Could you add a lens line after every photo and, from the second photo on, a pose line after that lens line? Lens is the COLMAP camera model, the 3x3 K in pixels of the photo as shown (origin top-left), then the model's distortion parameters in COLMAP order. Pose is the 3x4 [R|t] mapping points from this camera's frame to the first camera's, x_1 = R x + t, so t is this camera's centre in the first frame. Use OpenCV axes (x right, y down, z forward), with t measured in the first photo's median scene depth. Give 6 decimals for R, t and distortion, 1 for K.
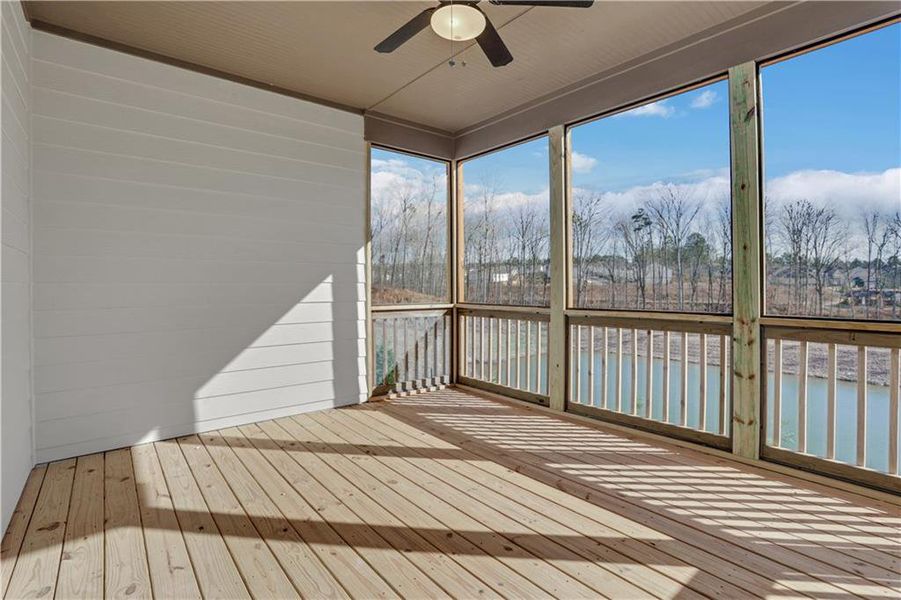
lens RADIAL K [[424.6, 0, 447.6], [0, 424.6, 292.7], [0, 0, 1]] dist [-0.061425, 0.022098]
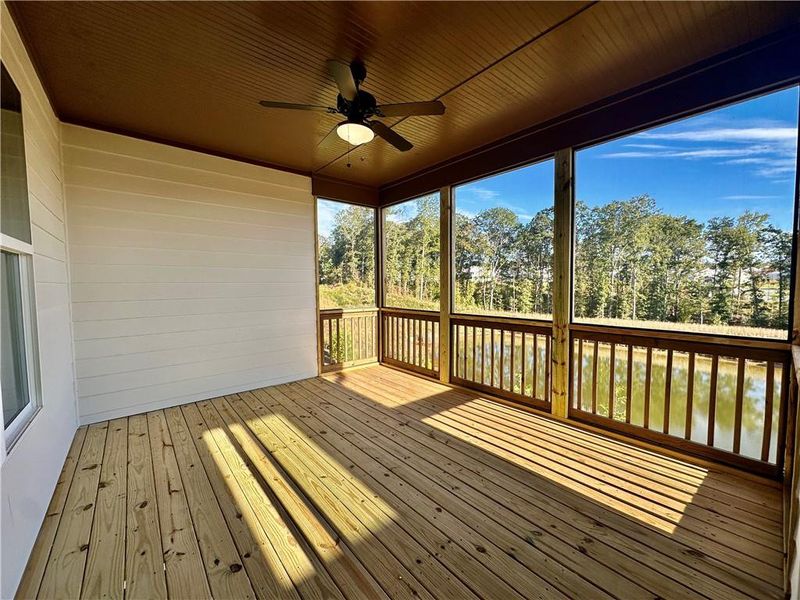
lens RADIAL K [[317.2, 0, 400.0], [0, 317.2, 300.0], [0, 0, 1]] dist [-0.001992, -0.000245]
pose [[0.999941, -0.003160, 0.010347, 0.131875], [0.002741, 0.999185, 0.040274, -0.074686], [-0.010466, -0.040244, 0.999135, -0.133649]]
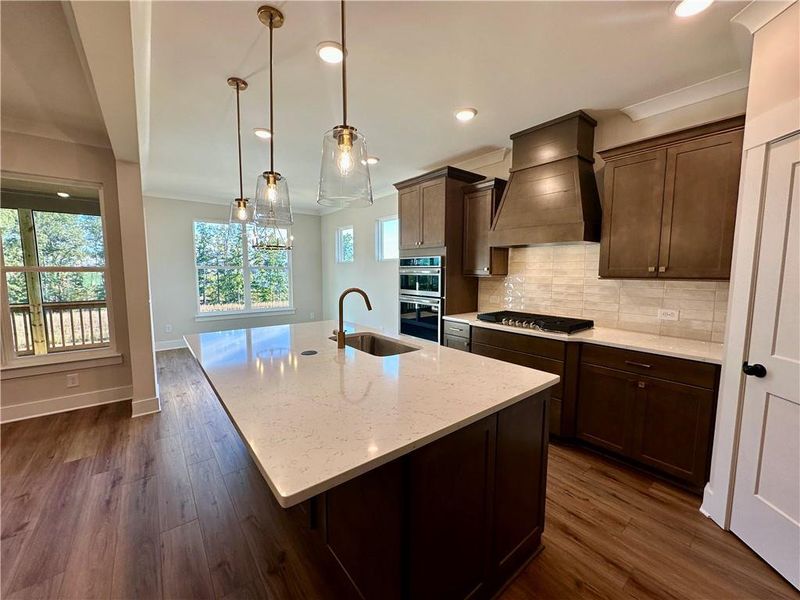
lens RADIAL K [[317.2, 0, 400.0], [0, 317.2, 300.0], [0, 0, 1]] dist [-0.001992, -0.000245]
pose [[0.015296, -0.090977, 0.995736, -1.316043], [0.009748, 0.995818, 0.090834, -0.132254], [-0.999835, 0.008317, 0.016119, -1.437953]]
